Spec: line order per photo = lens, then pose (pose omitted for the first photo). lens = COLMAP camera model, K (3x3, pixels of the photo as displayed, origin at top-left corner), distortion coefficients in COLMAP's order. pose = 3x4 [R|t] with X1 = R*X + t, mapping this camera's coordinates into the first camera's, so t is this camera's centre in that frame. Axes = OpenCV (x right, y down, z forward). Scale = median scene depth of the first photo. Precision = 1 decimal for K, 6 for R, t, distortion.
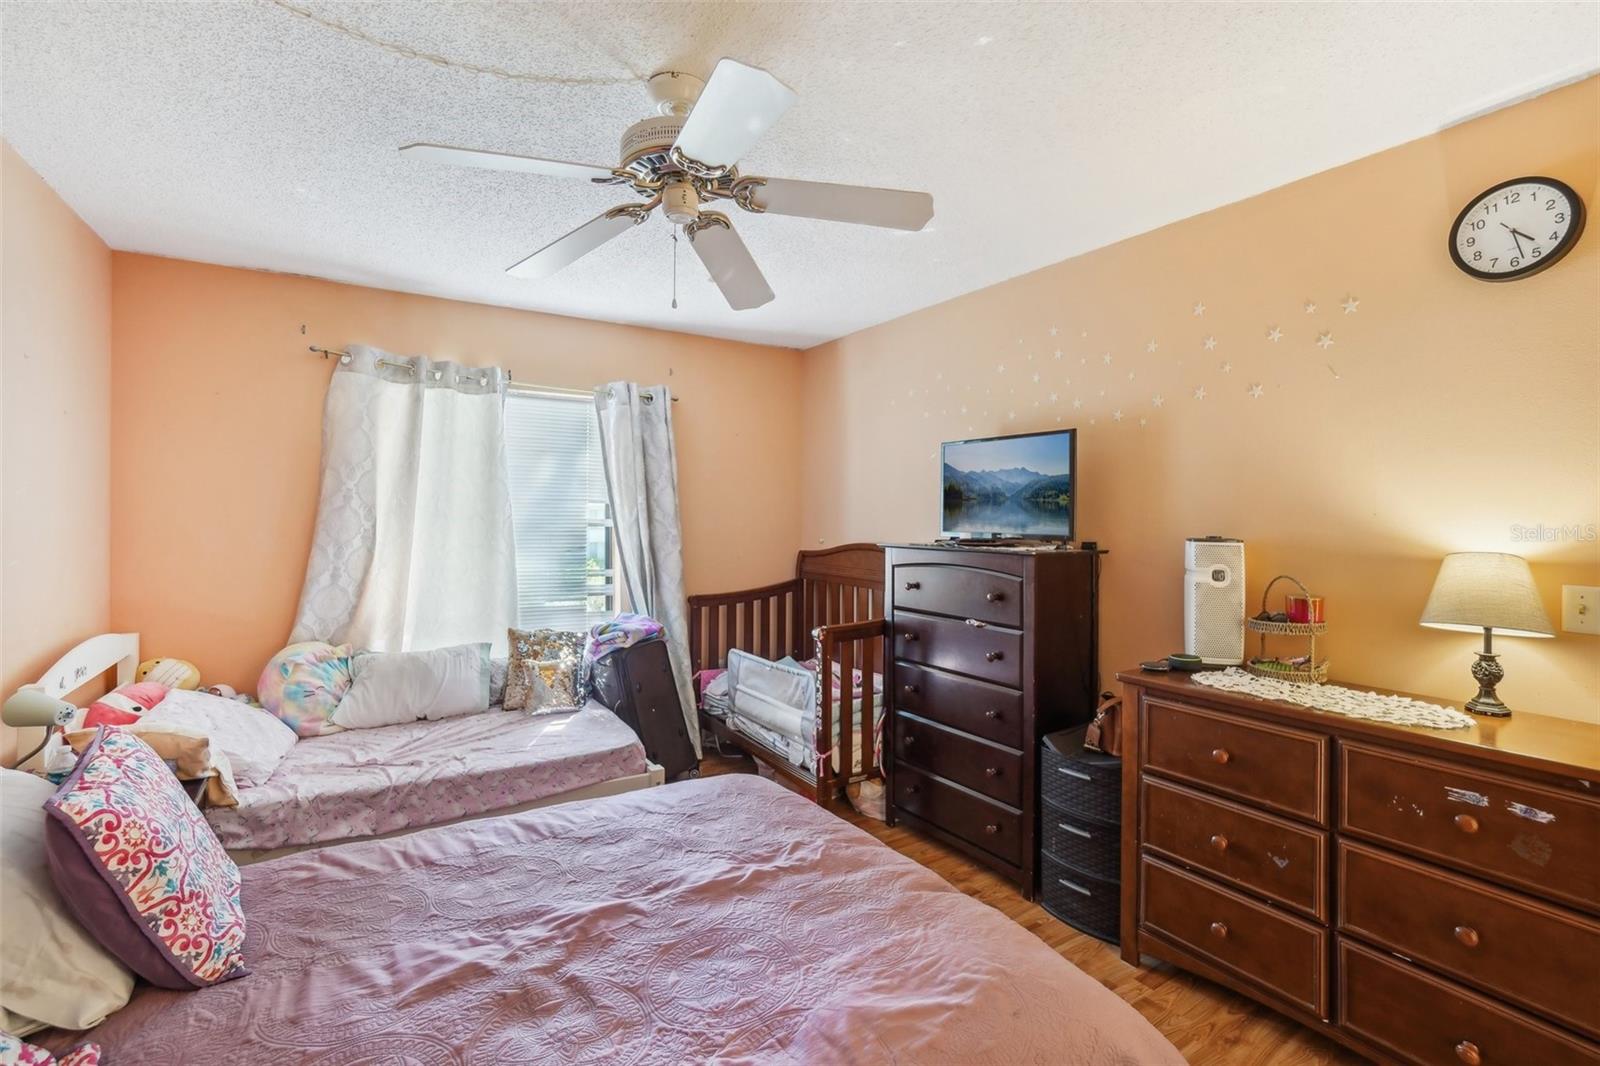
lens RADIAL K [[740.1, 0, 799.7], [0, 740.1, 523.6], [0, 0, 1]] dist [-0.048705, 0.007944]
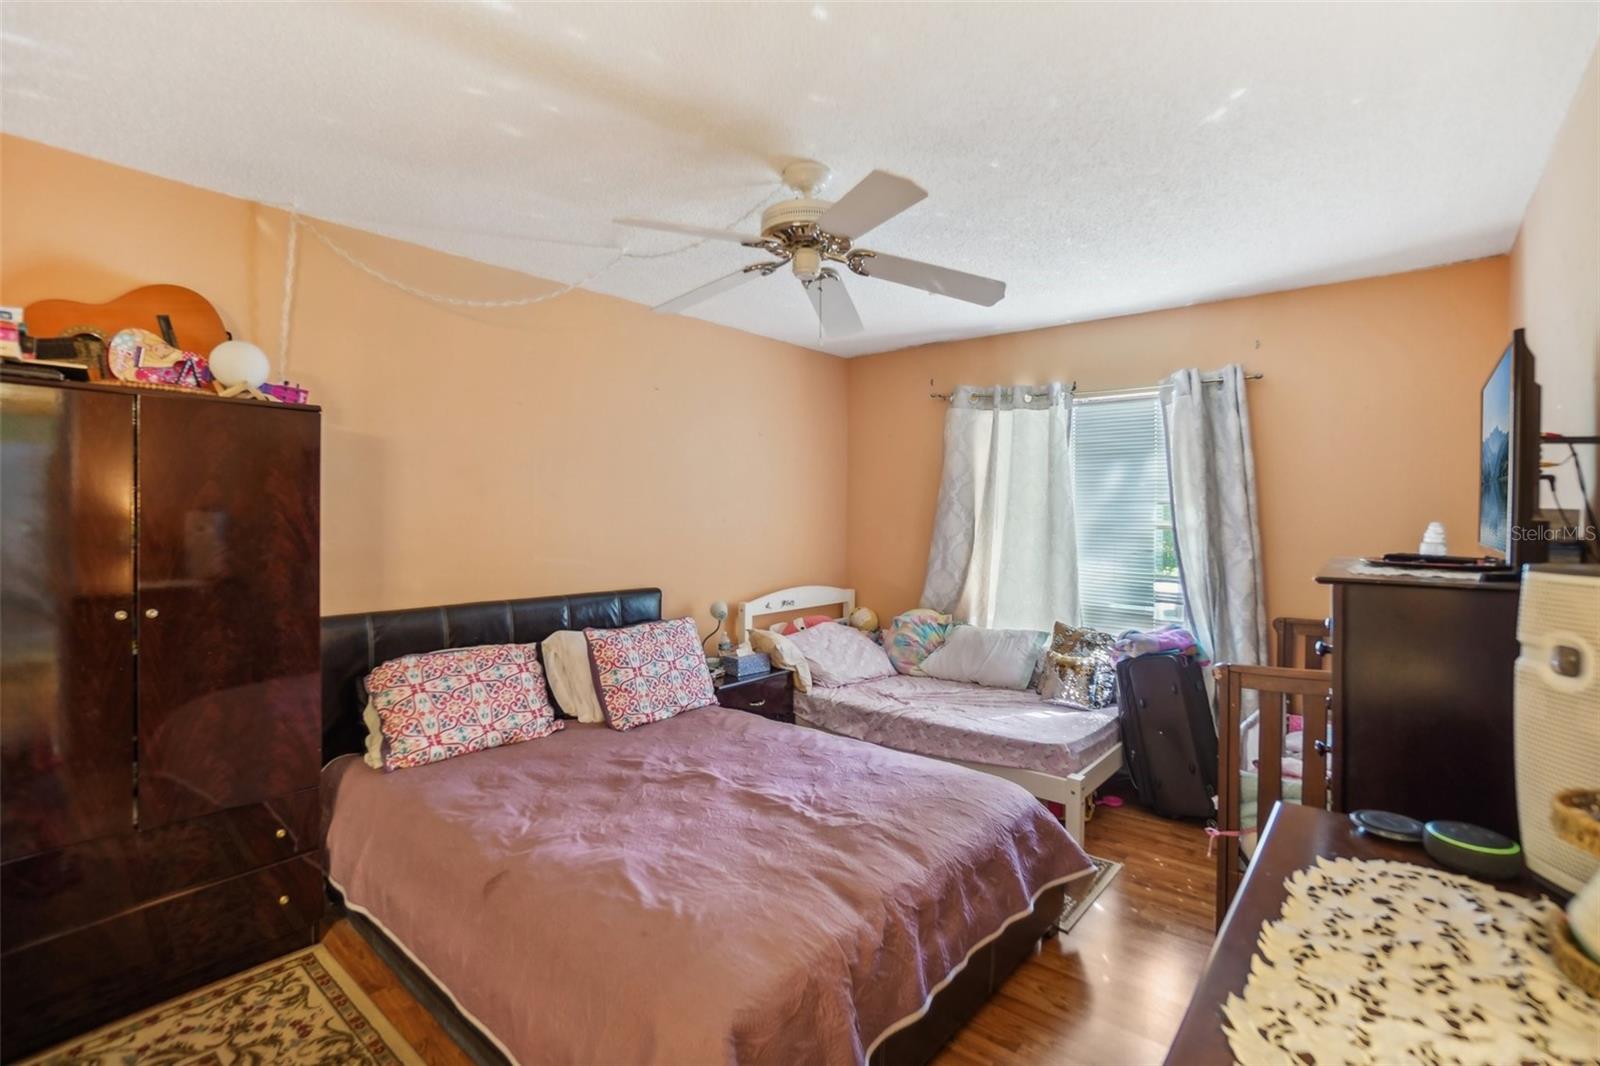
lens RADIAL K [[740.1, 0, 796.8], [0, 740.1, 525.0], [0, 0, 1]] dist [-0.048705, 0.007944]
pose [[0.289543, 0.007259, -0.957137, 0.616194], [-0.017255, 0.999848, 0.002363, 0.004839], [0.957009, 0.015831, 0.289624, 0.366560]]
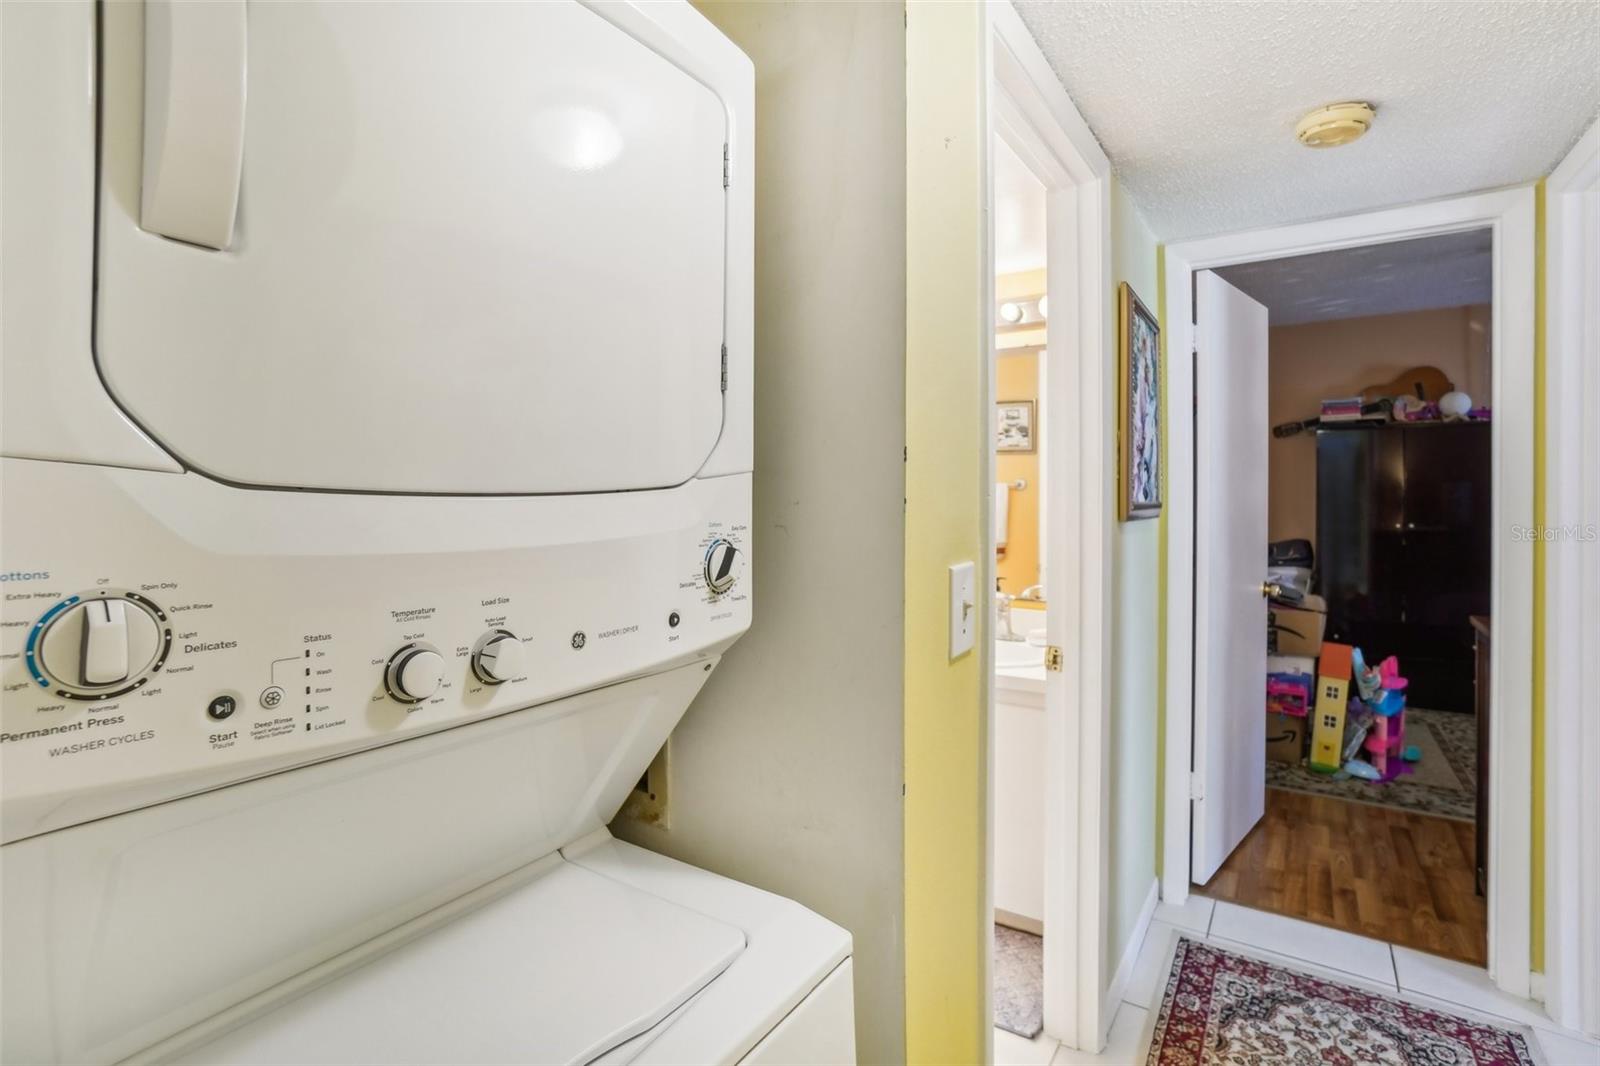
lens RADIAL K [[740.1, 0, 799.5], [0, 740.1, 524.1], [0, 0, 1]] dist [-0.048705, 0.007944]
pose [[-0.918393, 0.007370, -0.395601, 1.320451], [-0.004480, 0.999569, 0.029021, 0.048024], [0.395644, 0.028425, -0.917964, 0.726428]]
